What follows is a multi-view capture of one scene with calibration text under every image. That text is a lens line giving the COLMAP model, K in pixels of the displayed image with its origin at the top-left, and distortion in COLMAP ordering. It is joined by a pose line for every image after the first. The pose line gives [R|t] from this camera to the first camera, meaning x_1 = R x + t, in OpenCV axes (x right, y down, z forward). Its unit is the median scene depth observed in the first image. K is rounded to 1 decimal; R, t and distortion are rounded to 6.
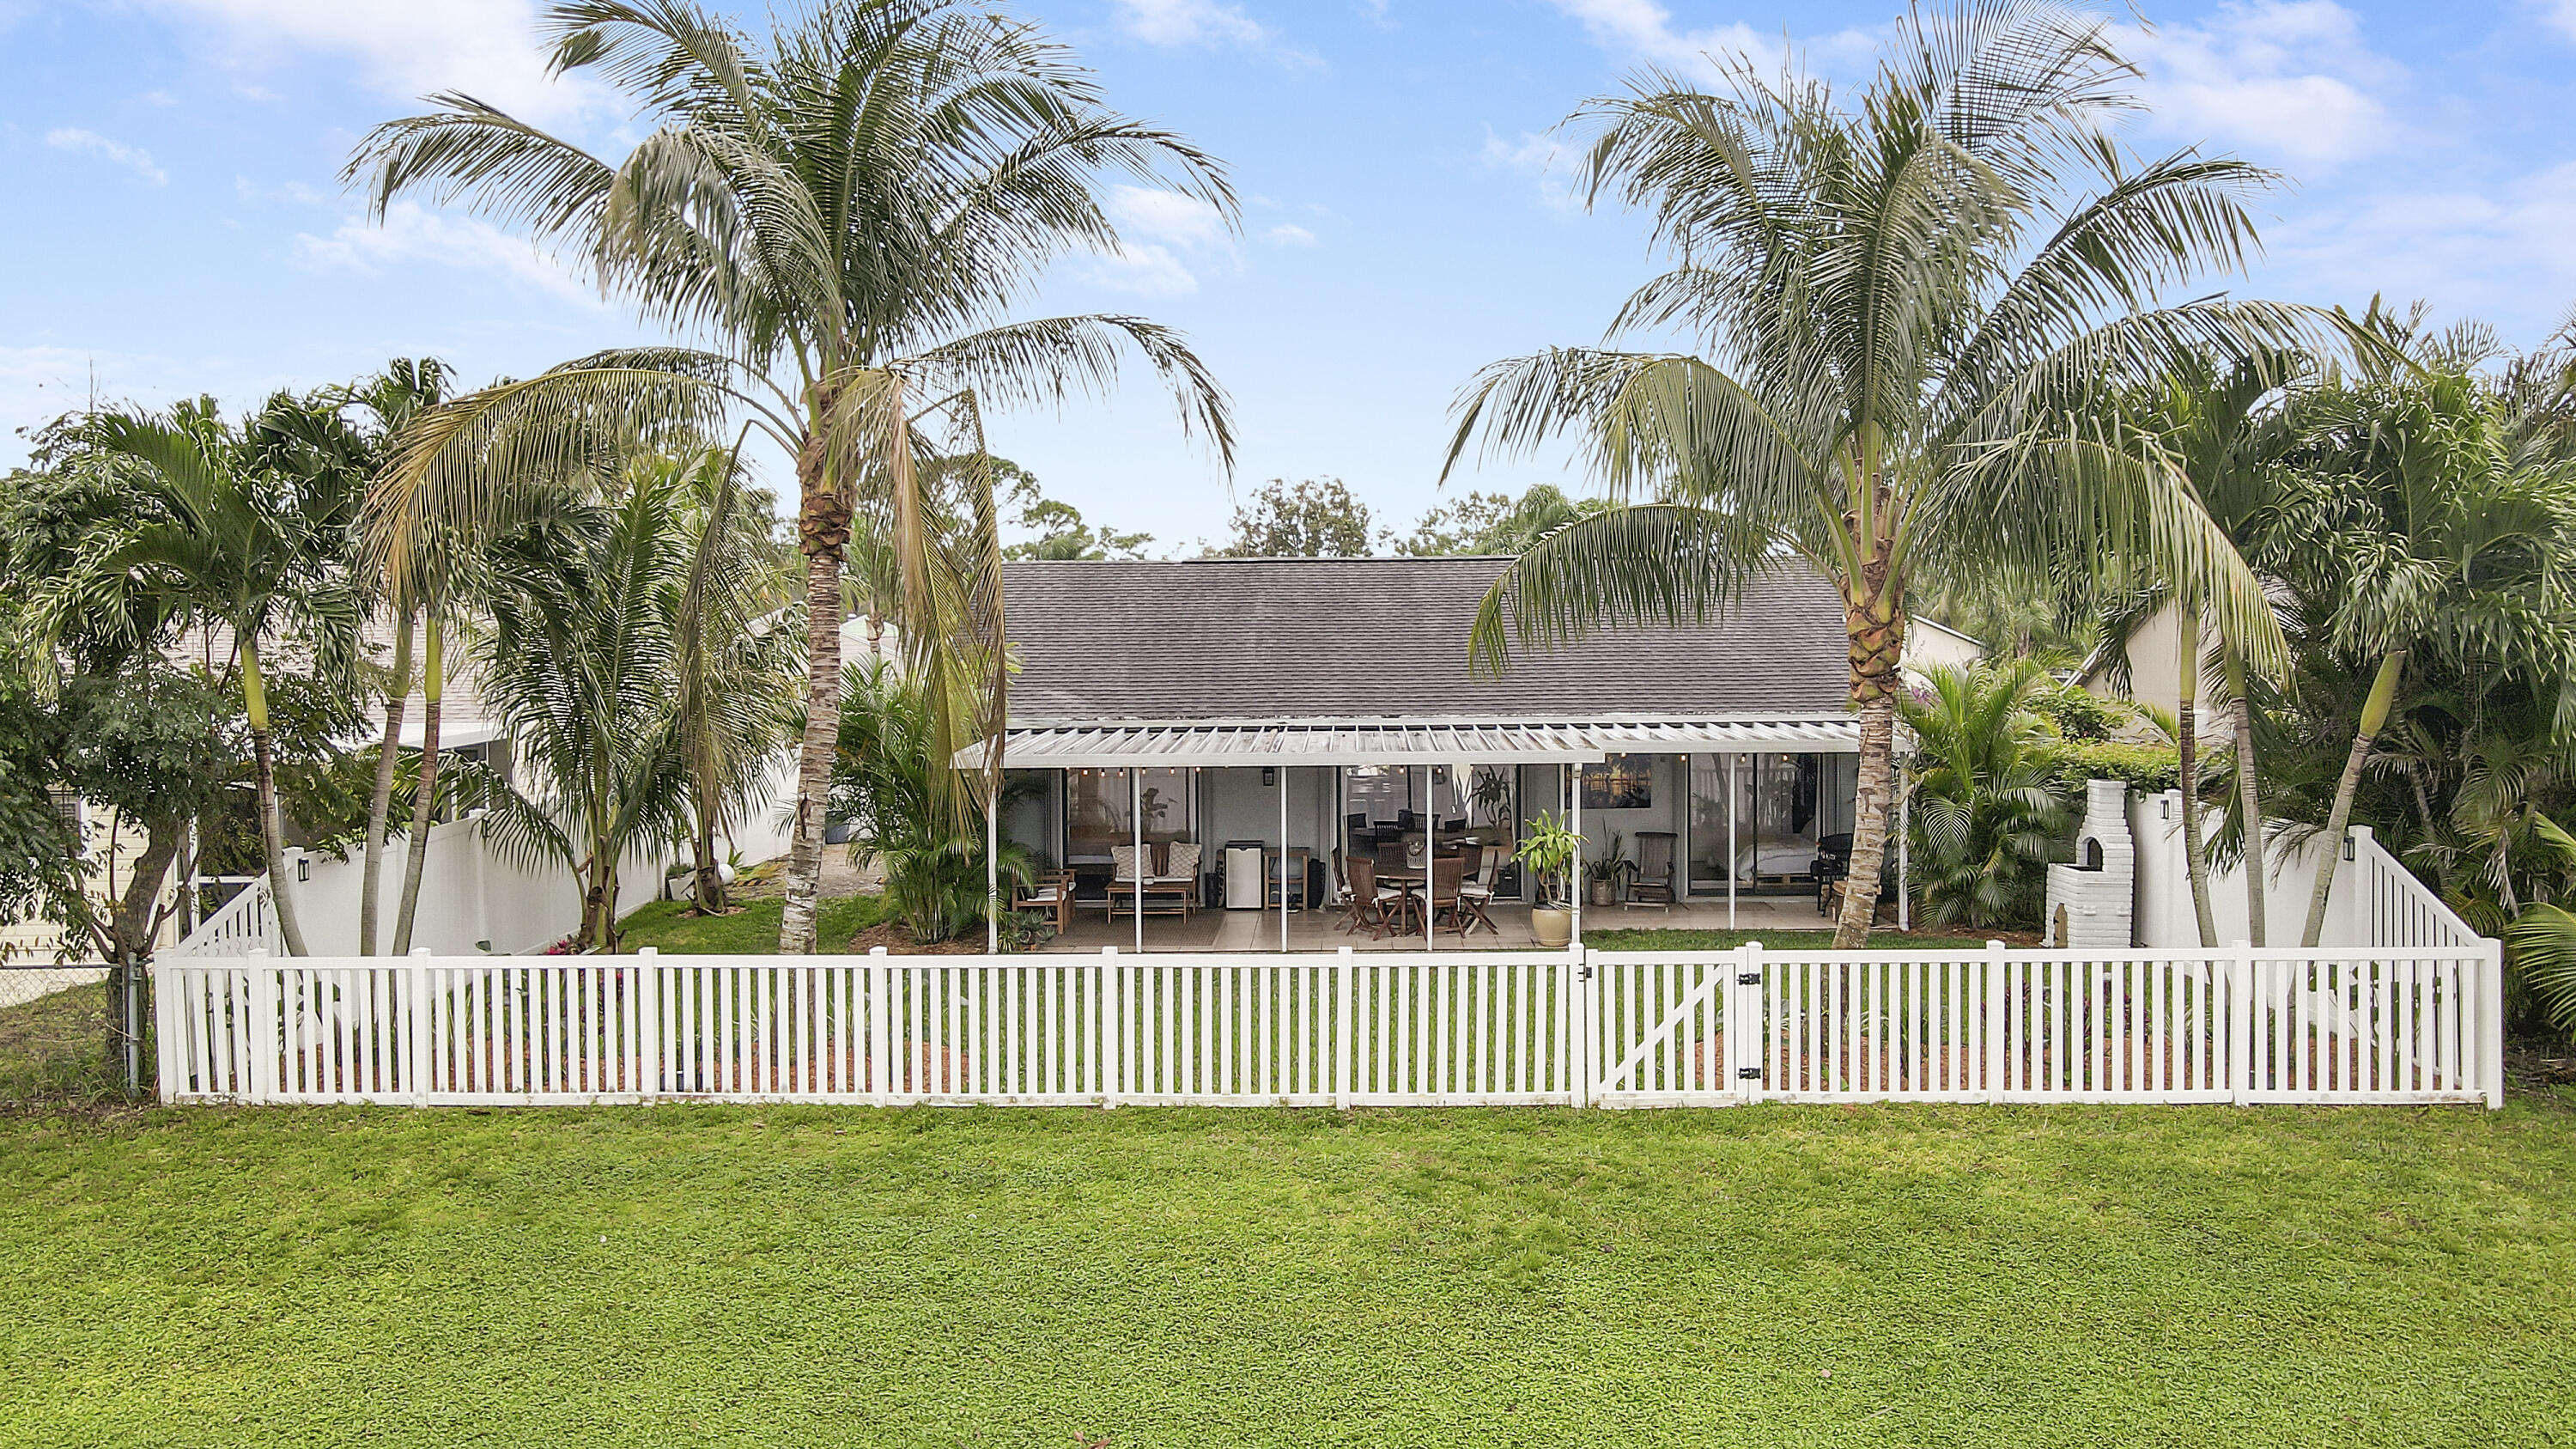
lens RADIAL K [[1913.8, 0, 1288.0], [0, 1913.8, 724.5], [0, 0, 1]] dist [-0.023365, 0.096253]
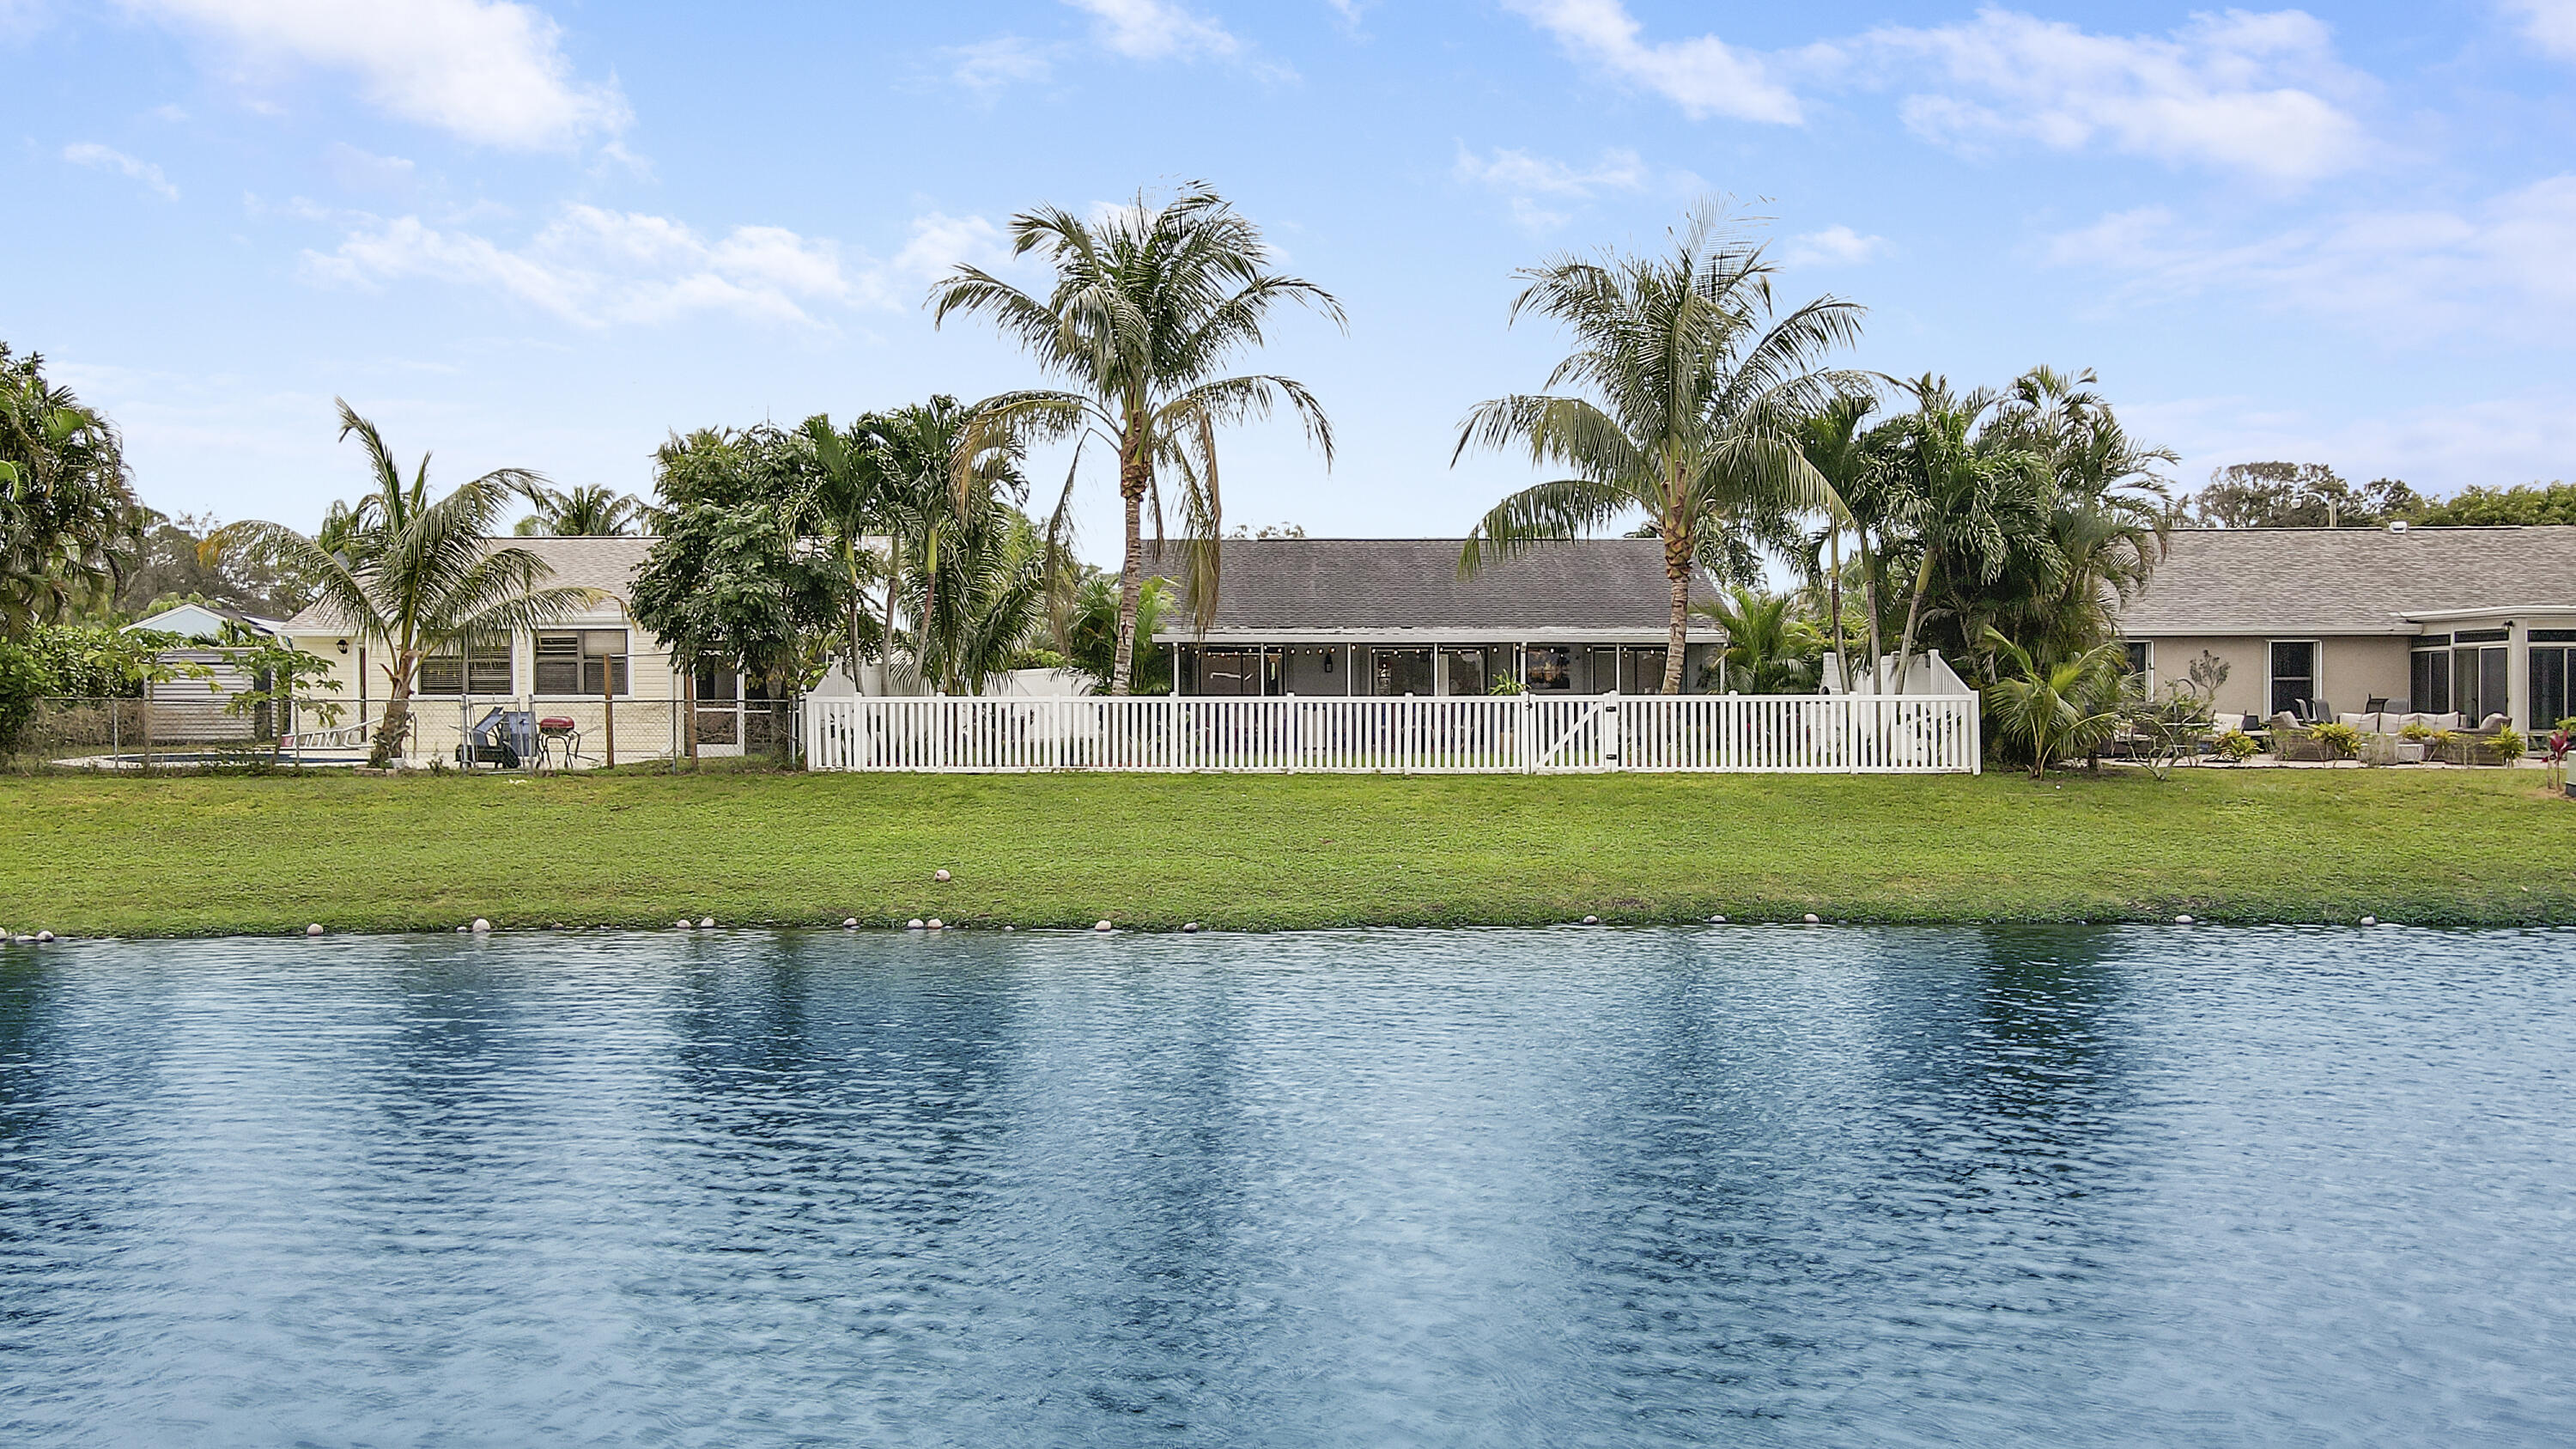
lens RADIAL K [[2060.0, 0, 1288.0], [0, 2060.0, 724.5], [0, 0, 1]] dist [-0.005671, 0.002981]
pose [[0.999741, 0.001877, 0.022689, -0.137620], [-0.001553, 0.999896, -0.014329, 0.168572], [-0.022713, 0.014290, 0.999640, -1.081752]]
